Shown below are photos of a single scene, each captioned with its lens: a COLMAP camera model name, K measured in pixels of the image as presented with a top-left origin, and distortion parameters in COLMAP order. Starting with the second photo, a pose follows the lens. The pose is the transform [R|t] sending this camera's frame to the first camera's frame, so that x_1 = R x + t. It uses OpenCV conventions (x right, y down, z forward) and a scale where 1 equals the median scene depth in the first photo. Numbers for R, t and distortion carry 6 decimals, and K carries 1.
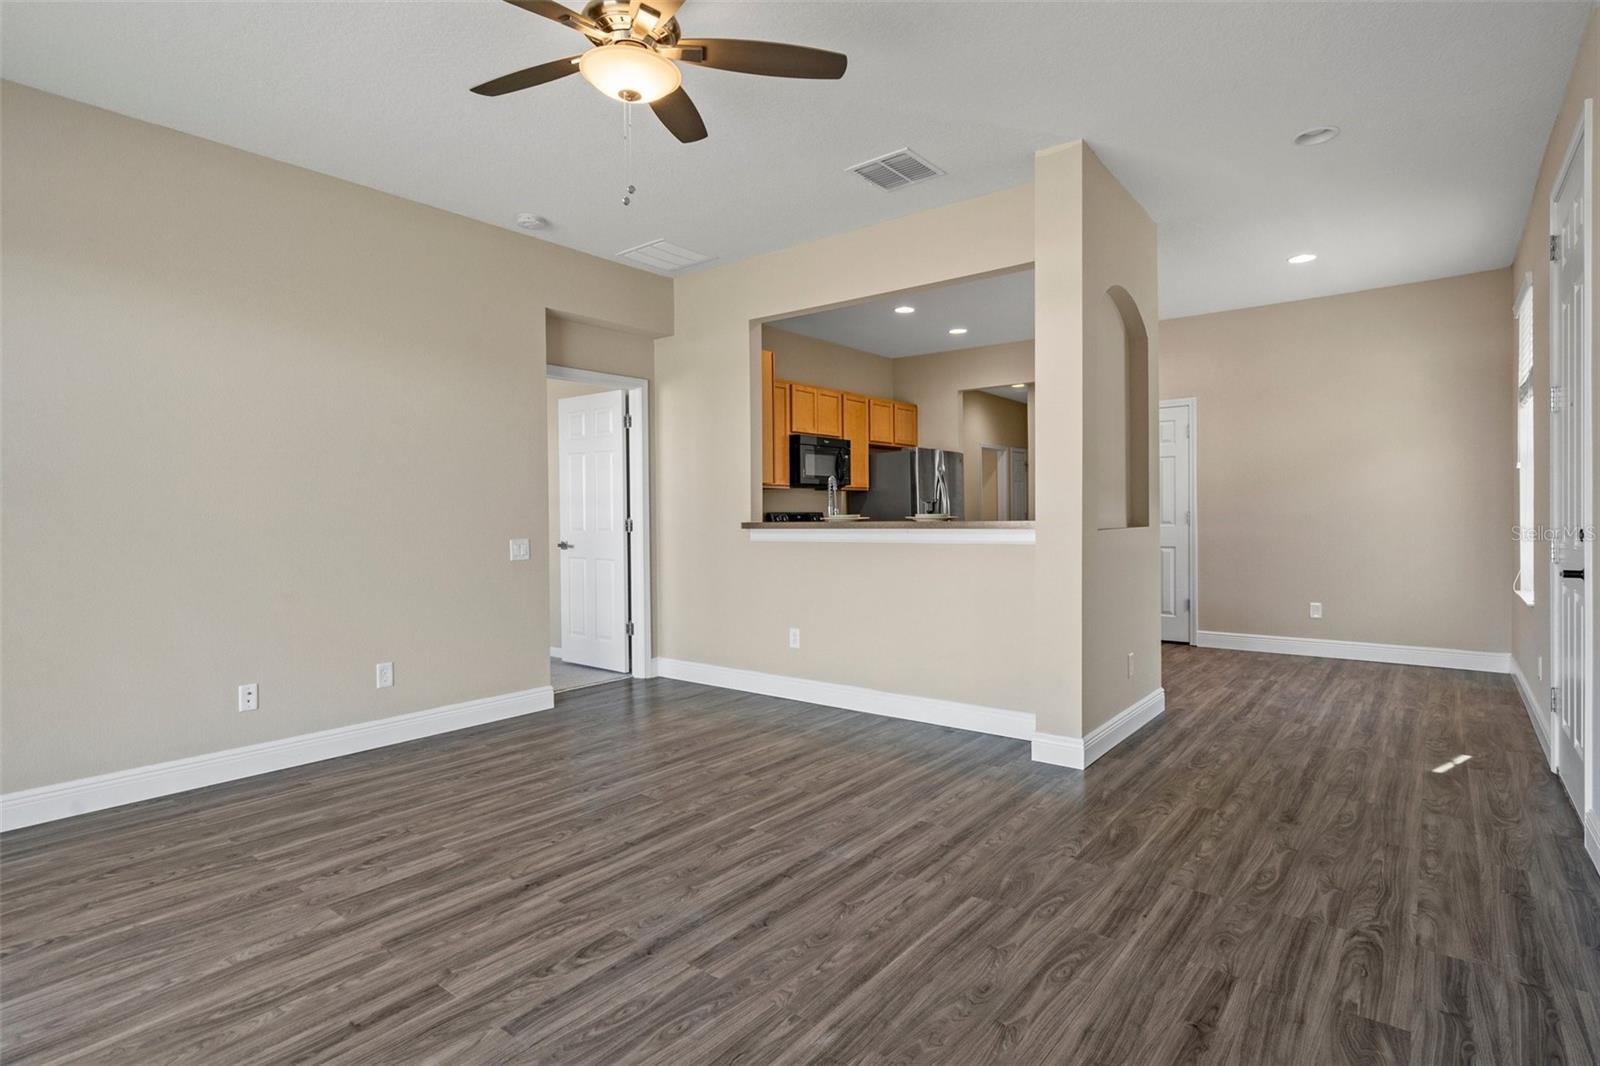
lens RADIAL K [[809.7, 0, 796.5], [0, 809.7, 525.1], [0, 0, 1]] dist [0.003406, -0.000540]
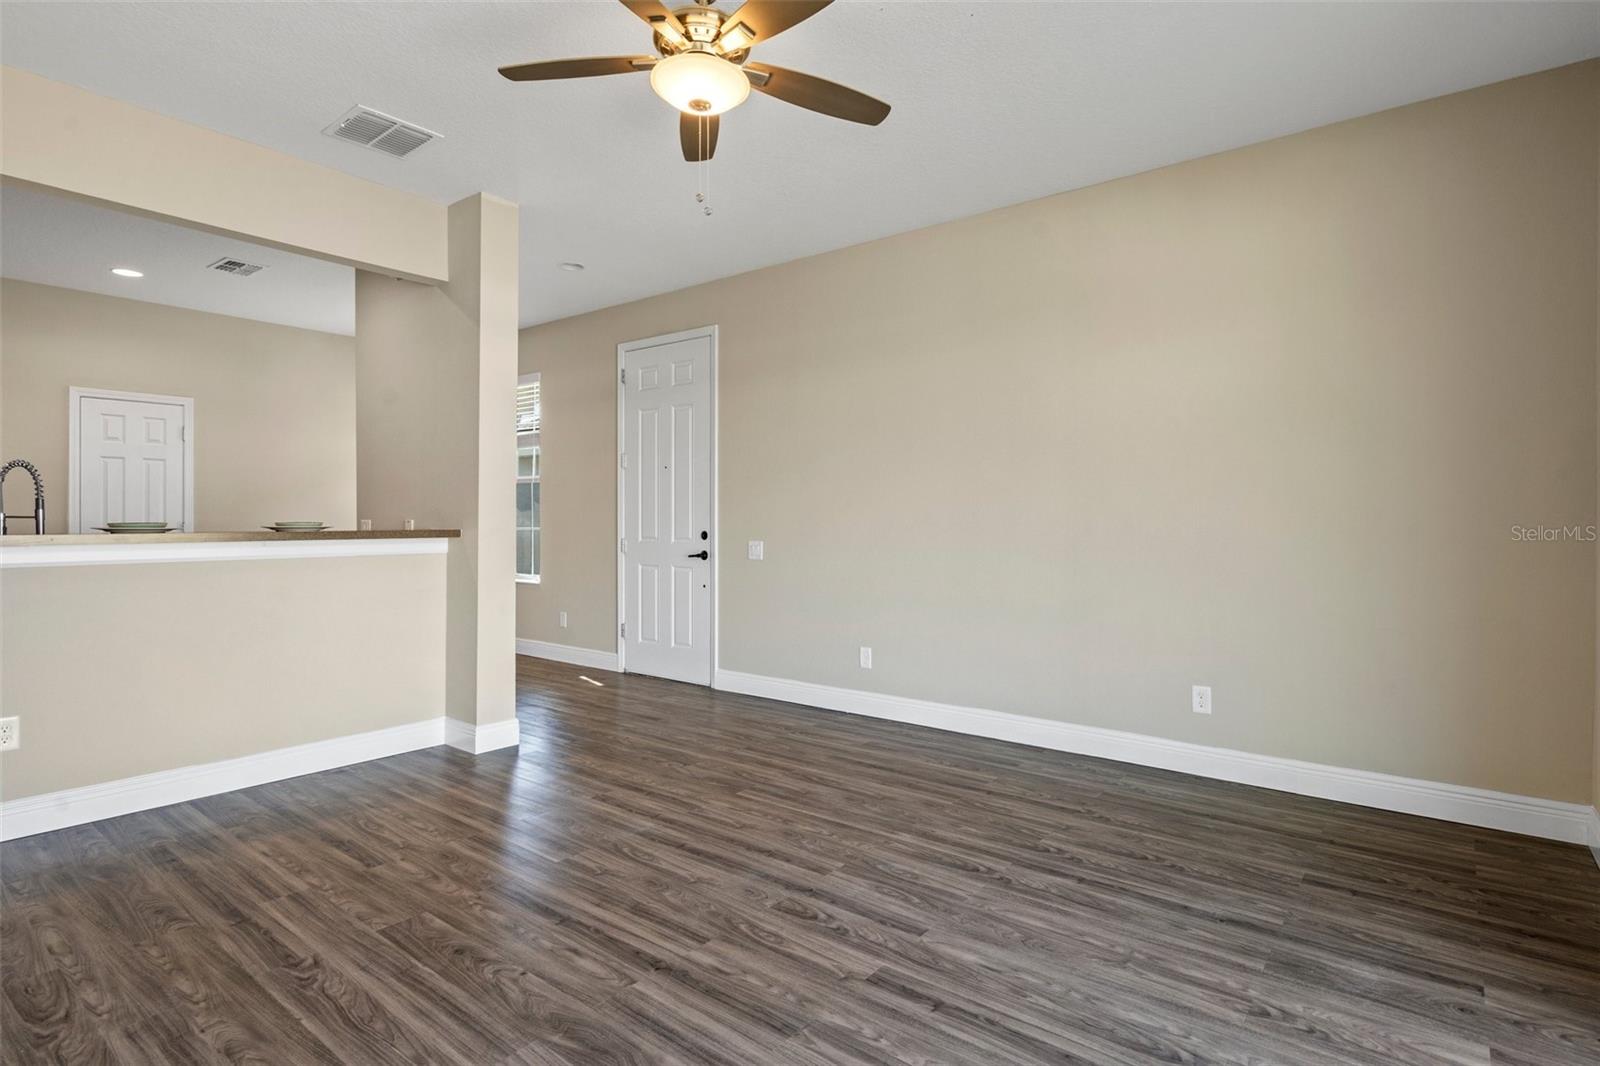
lens RADIAL K [[817.7, 0, 795.2], [0, 817.7, 513.4], [0, 0, 1]] dist [0.000999, 0.000592]
pose [[0.004371, 0.019059, 0.999809, -1.086723], [0.011165, 0.999755, -0.019107, -0.001815], [-0.999928, 0.011246, 0.004157, 0.788209]]
